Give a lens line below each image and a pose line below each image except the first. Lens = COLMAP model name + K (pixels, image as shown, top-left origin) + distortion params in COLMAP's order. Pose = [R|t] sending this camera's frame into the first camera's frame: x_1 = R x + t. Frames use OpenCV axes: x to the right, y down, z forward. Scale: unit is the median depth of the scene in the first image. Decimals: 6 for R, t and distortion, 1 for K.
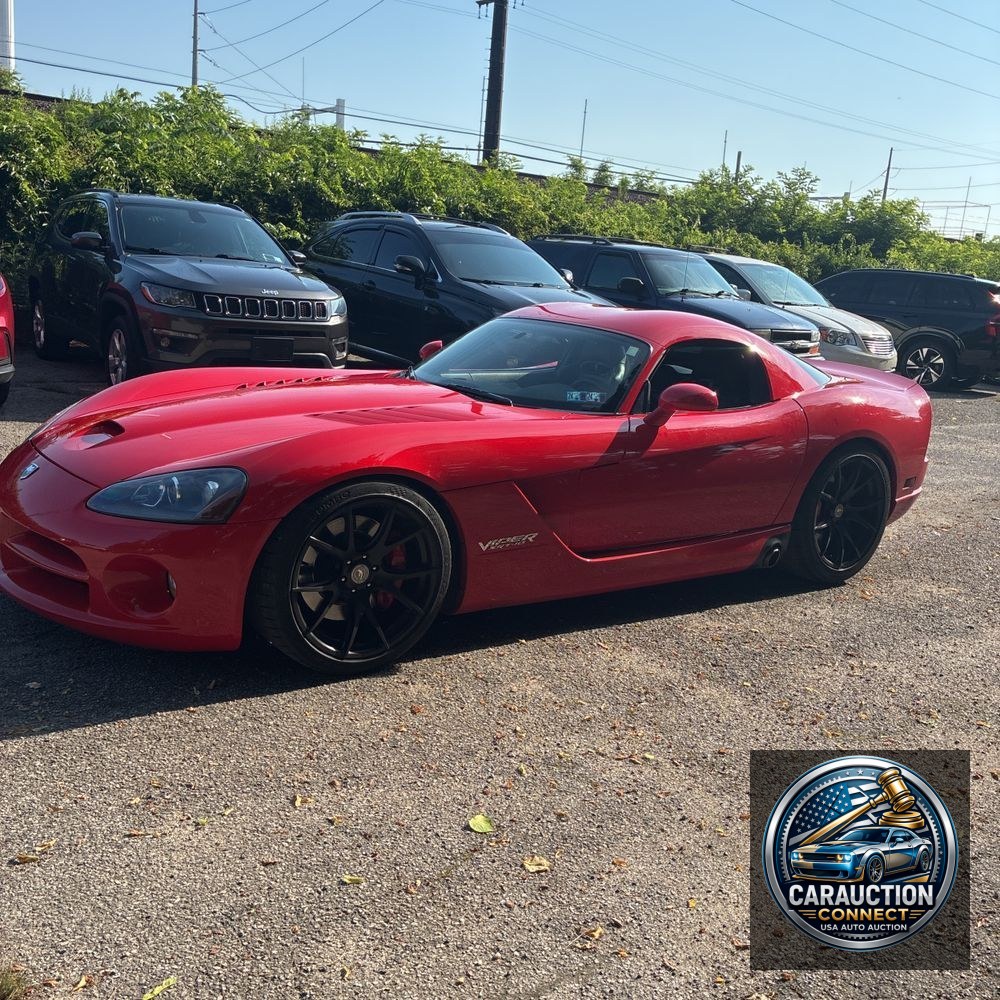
lens RADIAL K [[1019.3, 0, 501.2], [0, 1019.3, 502.9], [0, 0, 1]] dist [0.019015, 0.000000]
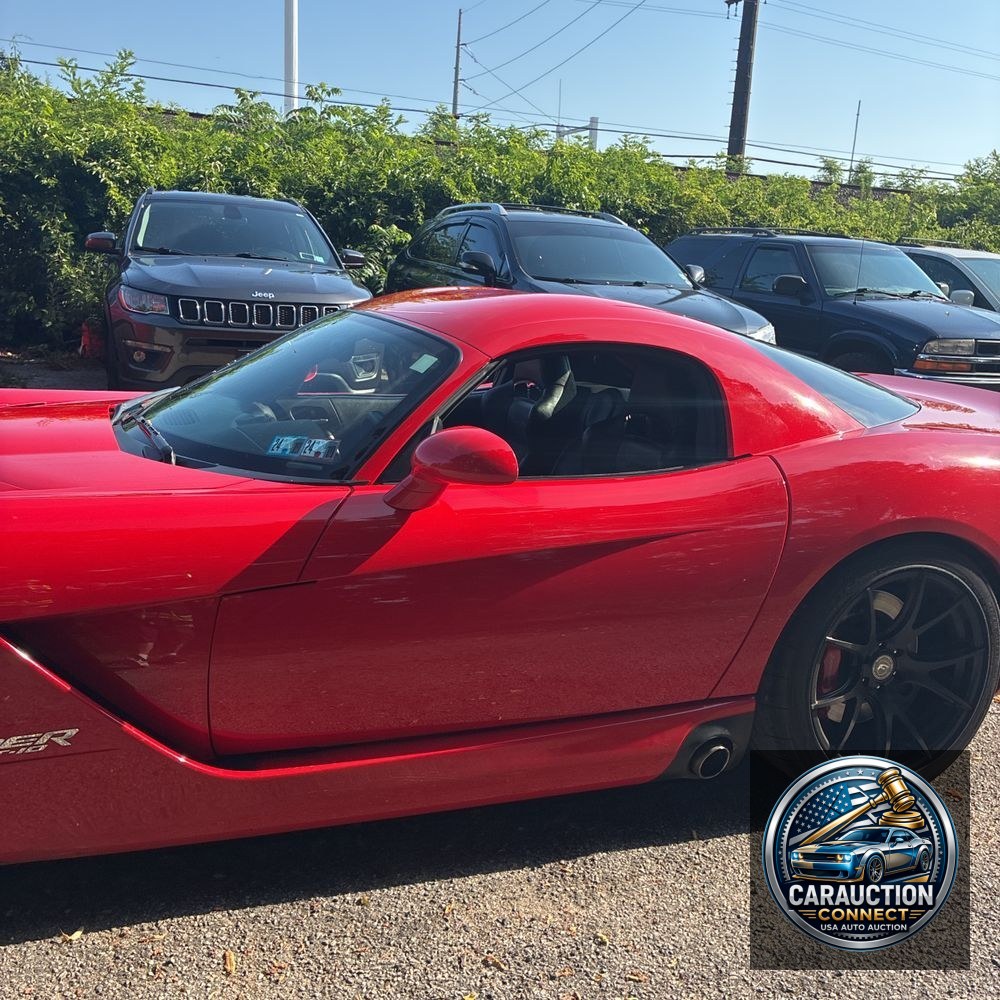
lens RADIAL K [[1019.3, 0, 502.6], [0, 1019.3, 480.2], [0, 0, 1]] dist [0.019015, 0.000000]
pose [[0.965388, 0.030011, -0.259087, 0.115774], [-0.040546, 0.998550, -0.035411, -0.025940], [0.257648, 0.044690, 0.965205, 0.184421]]
